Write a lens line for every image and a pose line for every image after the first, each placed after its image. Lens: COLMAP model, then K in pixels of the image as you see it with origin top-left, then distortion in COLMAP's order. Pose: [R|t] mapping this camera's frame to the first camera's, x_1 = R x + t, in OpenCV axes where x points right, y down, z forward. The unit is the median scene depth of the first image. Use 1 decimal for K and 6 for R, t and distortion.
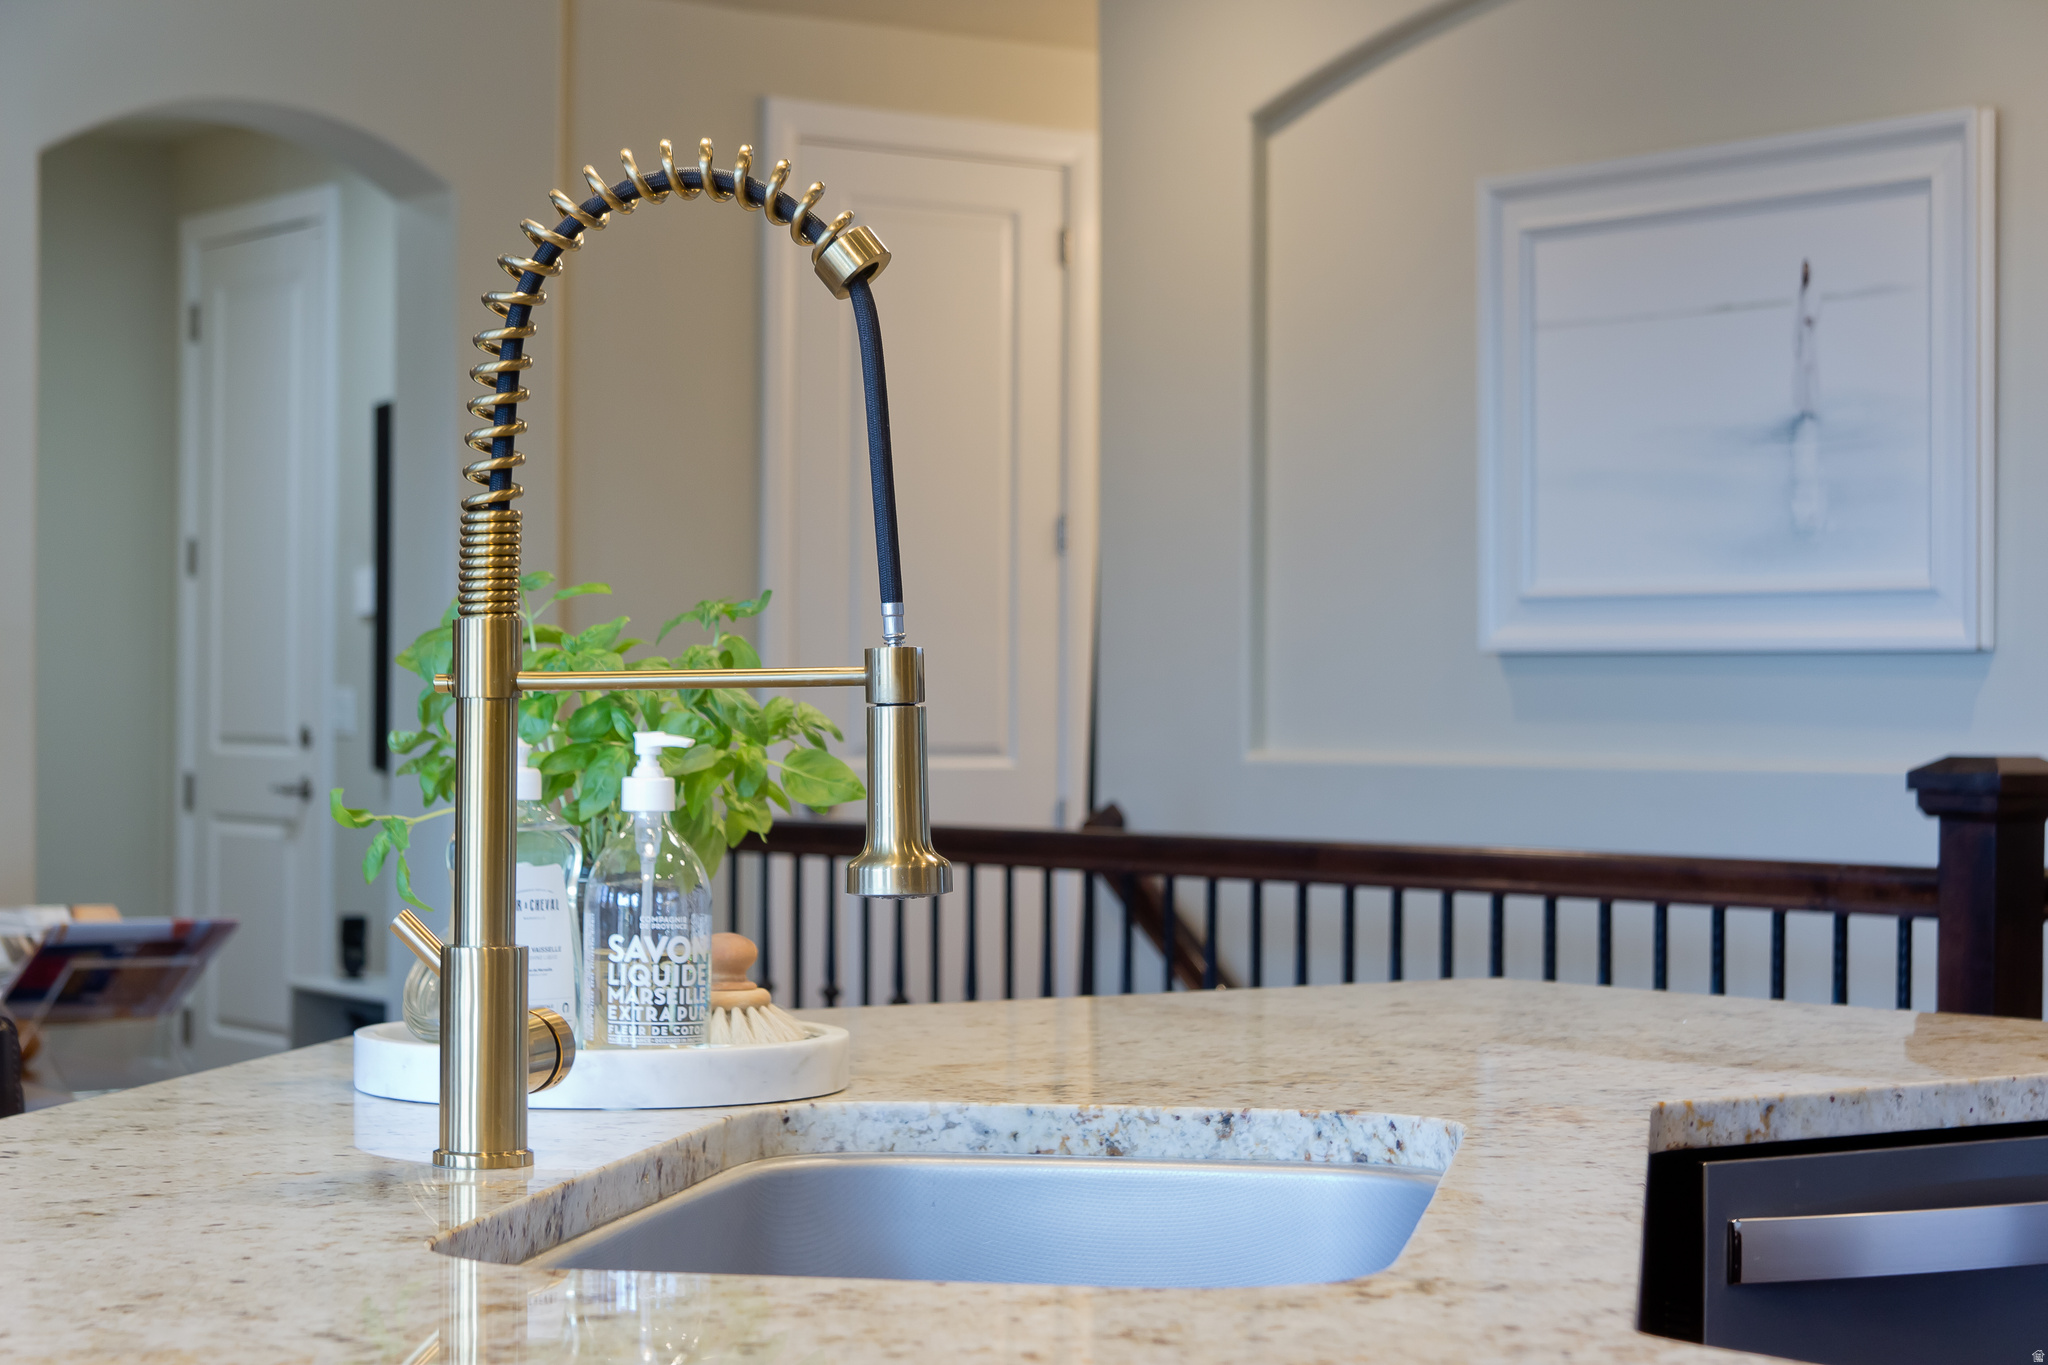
lens RADIAL K [[4053.3, 0, 1022.7], [0, 4053.3, 685.6], [0, 0, 1]] dist [0.054794, 0.000000]
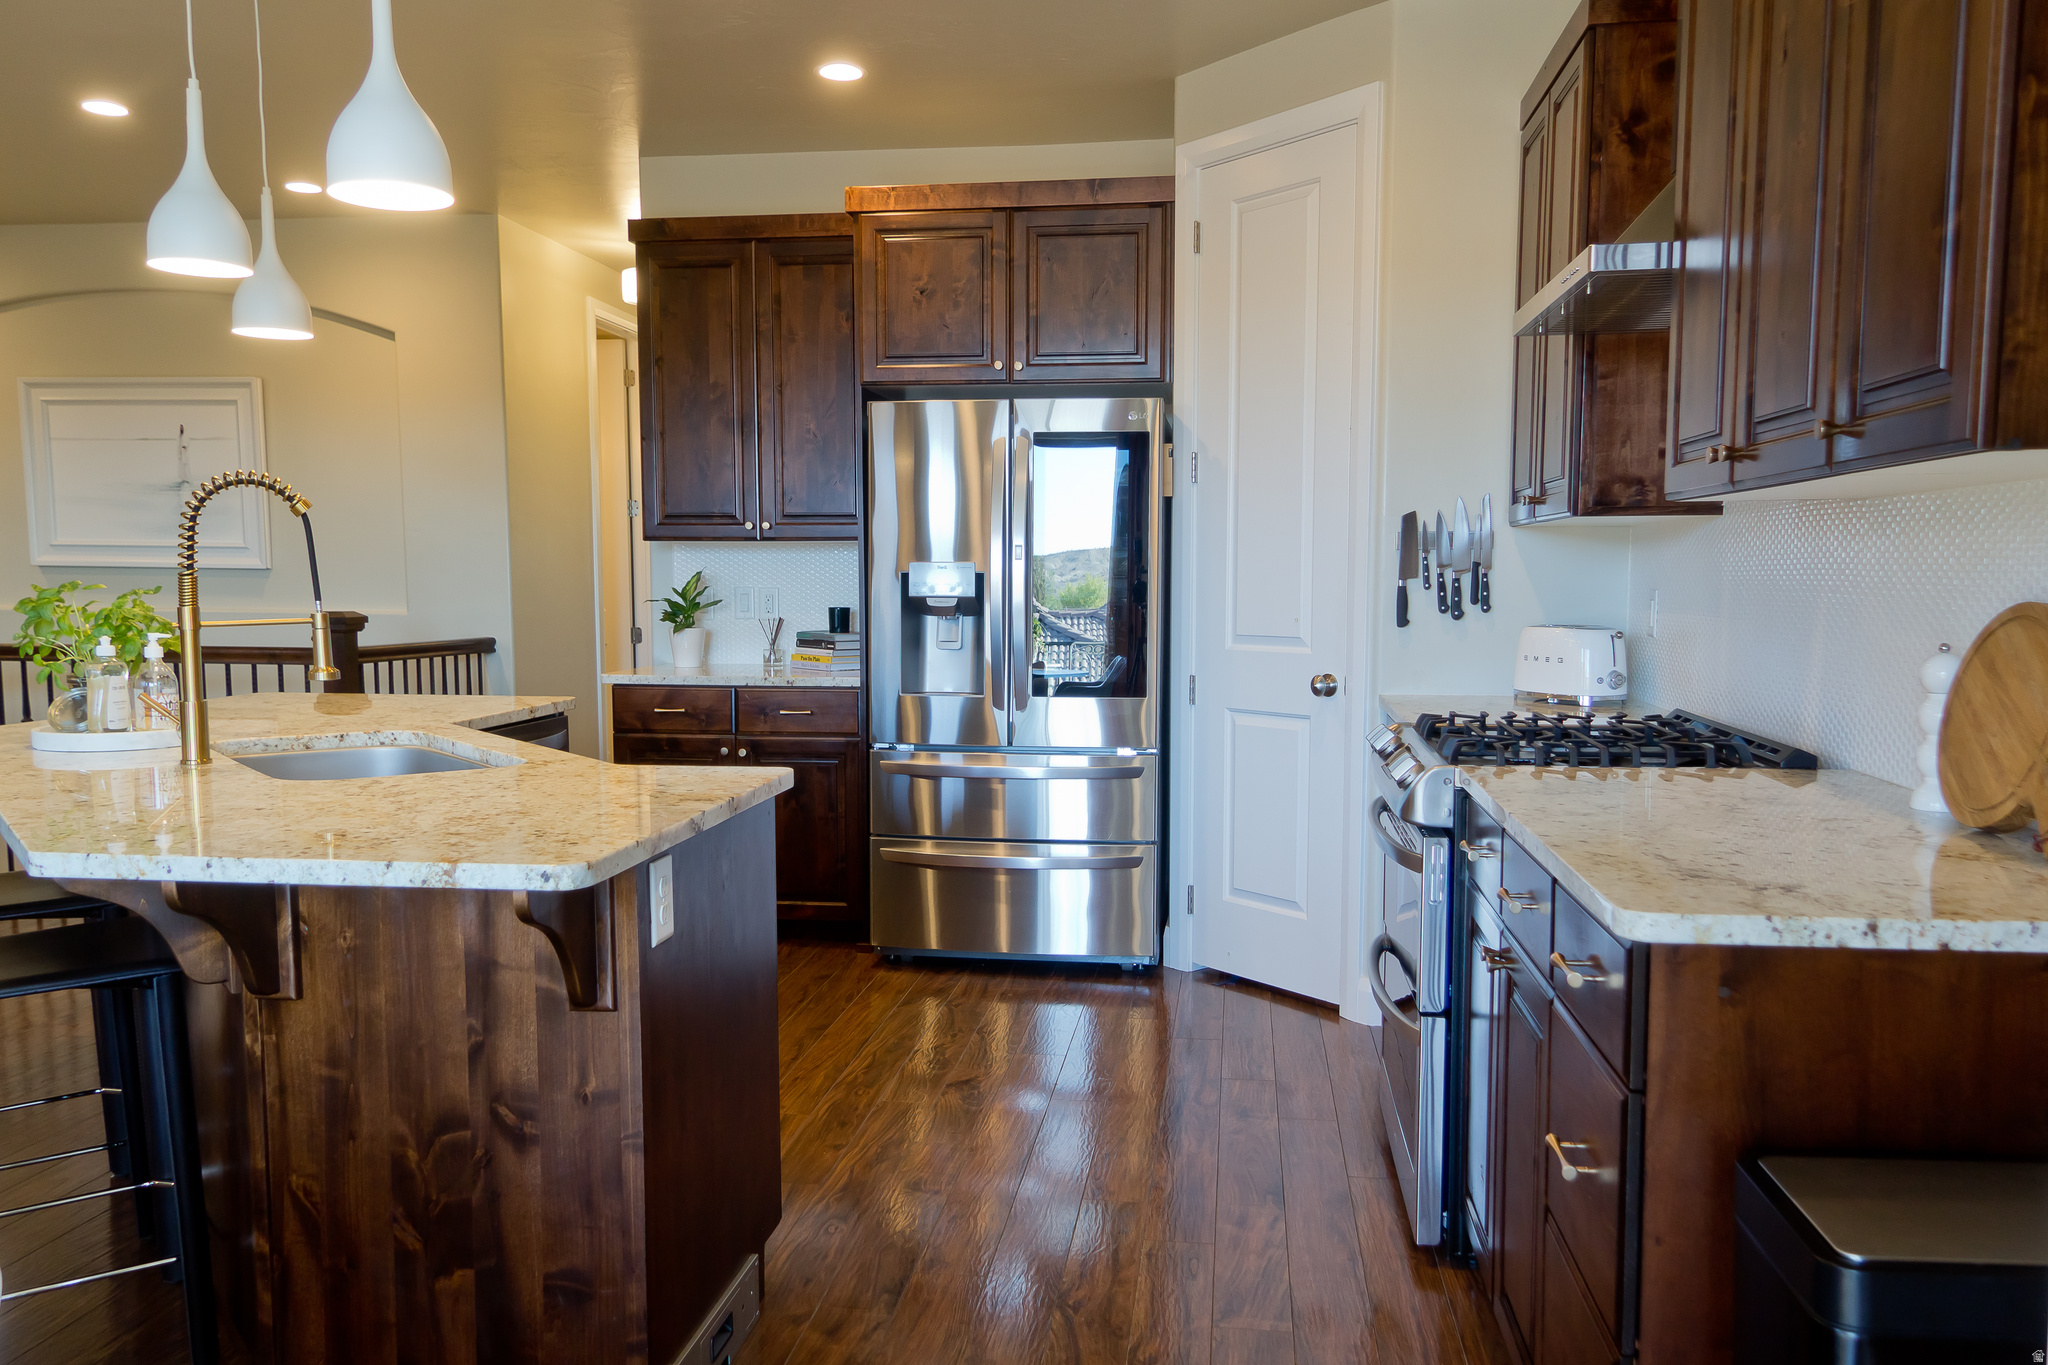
lens RADIAL K [[1526.6, 0, 1026.9], [0, 1526.6, 684.9], [0, 0, 1]] dist [0.003802, -0.001654]
pose [[0.682055, -0.058828, 0.728931, -0.514213], [-0.003793, 0.996461, 0.083967, -0.053609], [-0.731291, -0.060035, 0.679418, -0.356727]]
